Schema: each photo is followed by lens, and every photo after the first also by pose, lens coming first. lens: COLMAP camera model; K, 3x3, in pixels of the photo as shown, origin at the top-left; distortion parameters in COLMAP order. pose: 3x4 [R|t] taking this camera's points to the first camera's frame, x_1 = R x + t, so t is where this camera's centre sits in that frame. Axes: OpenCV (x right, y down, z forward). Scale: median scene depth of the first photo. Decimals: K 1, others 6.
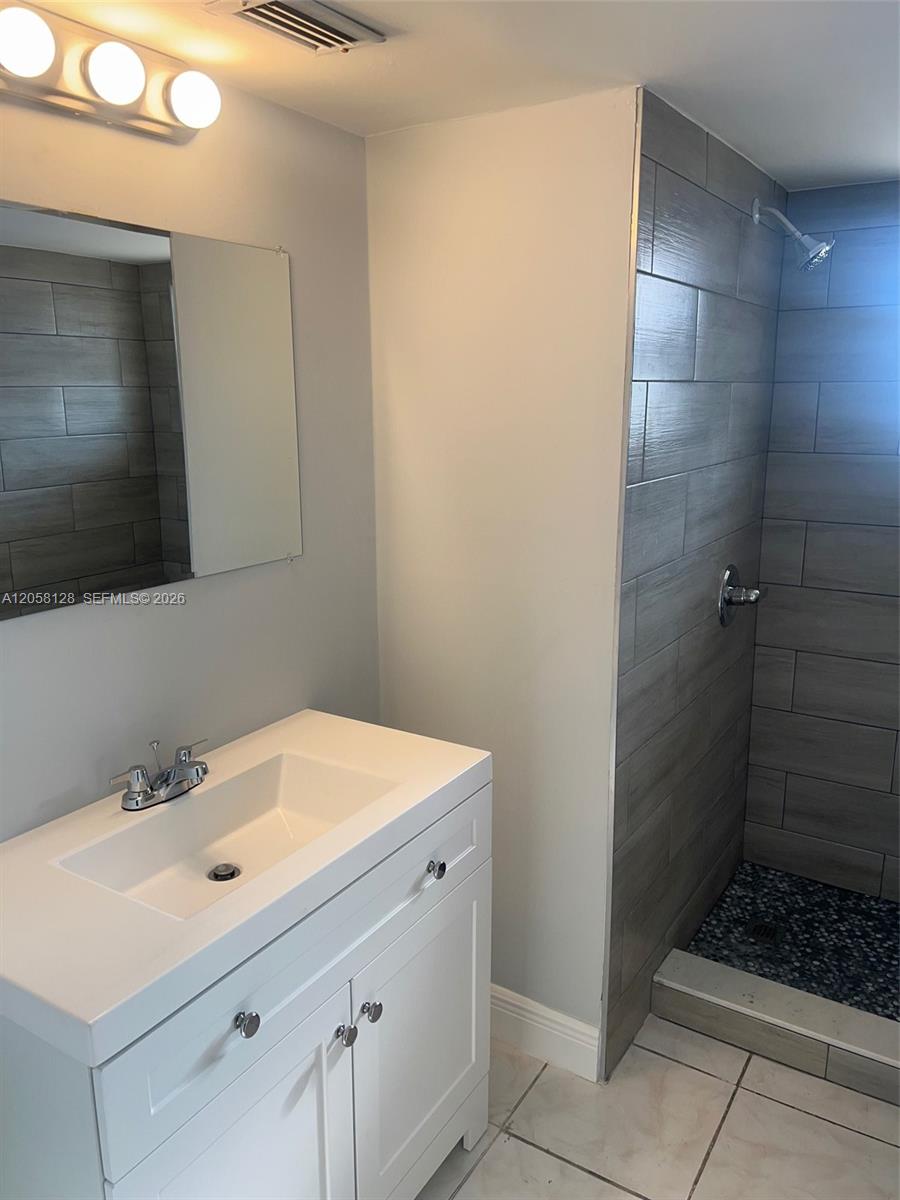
lens RADIAL K [[914.0, 0, 447.3], [0, 914.0, 598.6], [0, 0, 1]] dist [0.041163, -0.030076]
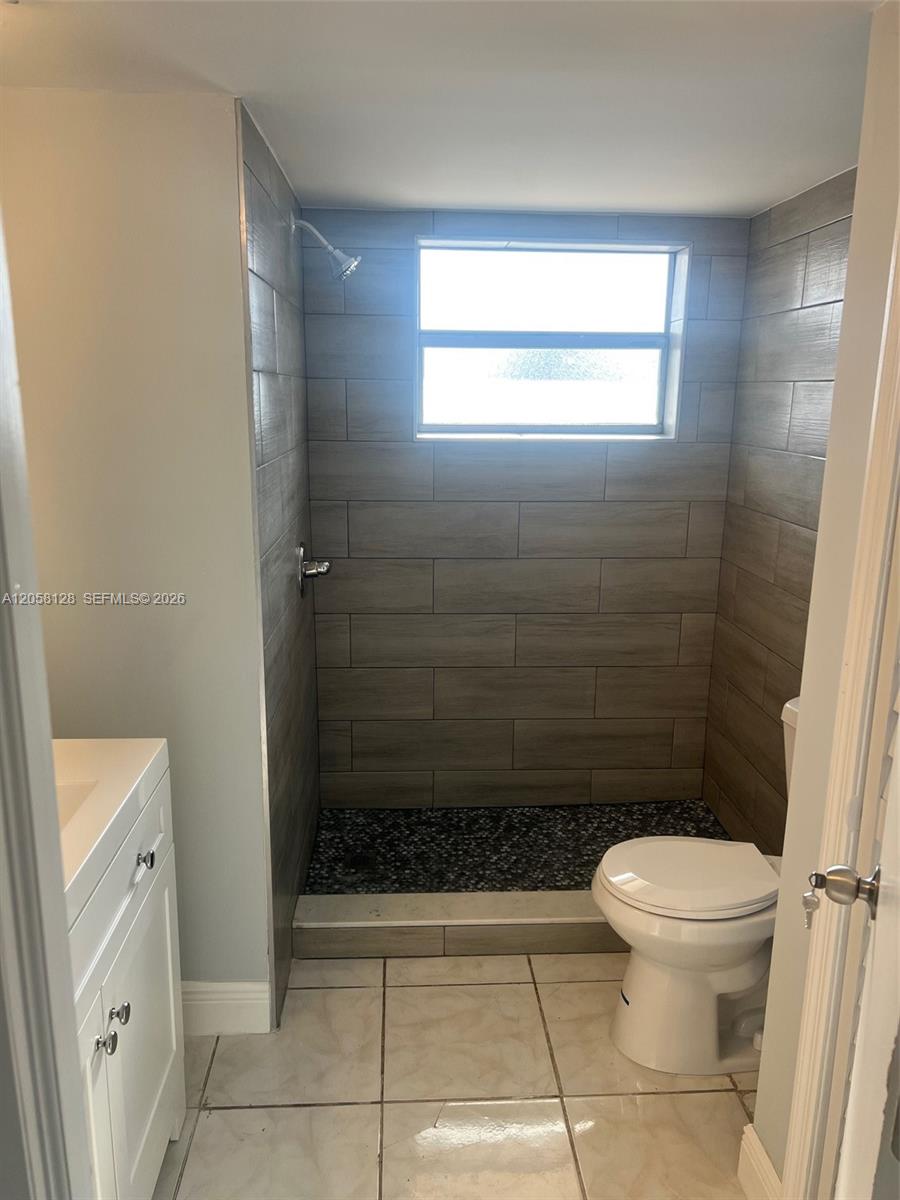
lens RADIAL K [[914.0, 0, 425.6], [0, 914.0, 601.5], [0, 0, 1]] dist [0.041163, -0.030076]
pose [[0.823191, -0.118630, 0.555232, -0.188939], [0.118482, 0.992291, 0.036348, 0.012114], [-0.555264, 0.035864, 0.830901, 0.000102]]
